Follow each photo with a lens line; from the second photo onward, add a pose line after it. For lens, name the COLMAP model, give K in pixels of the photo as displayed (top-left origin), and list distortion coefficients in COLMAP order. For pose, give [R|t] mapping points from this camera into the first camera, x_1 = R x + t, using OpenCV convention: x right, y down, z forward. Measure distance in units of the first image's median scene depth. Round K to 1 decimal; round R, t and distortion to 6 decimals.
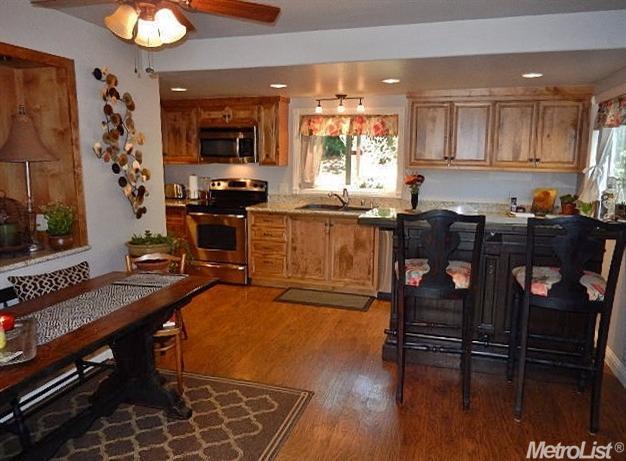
lens RADIAL K [[479.5, 0, 313.4], [0, 479.5, 232.0], [0, 0, 1]] dist [0.001842, -0.007564]
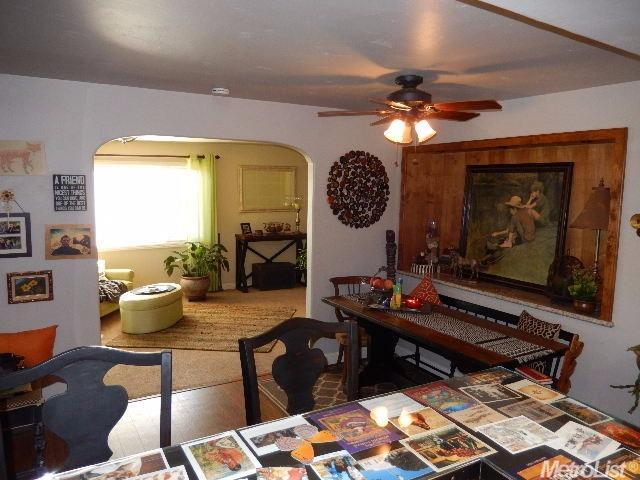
lens RADIAL K [[490.2, 0, 321.7], [0, 490.2, 239.5], [0, 0, 1]] dist [0.001842, -0.007564]
pose [[-0.696268, 0.050788, -0.715982, 0.367602], [-0.146180, 0.966555, 0.210718, -0.153174], [0.702739, 0.251379, -0.665558, 0.750836]]
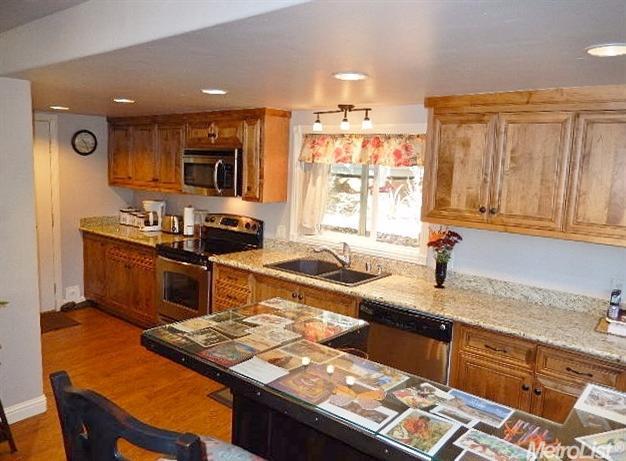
lens RADIAL K [[479.5, 0, 316.9], [0, 479.5, 230.1], [0, 0, 1]] dist [0.001842, -0.007564]
pose [[0.928784, 0.078531, -0.362206, 0.273811], [-0.092657, 0.995460, -0.021764, -0.089326], [0.358853, 0.053775, 0.931844, 0.353735]]
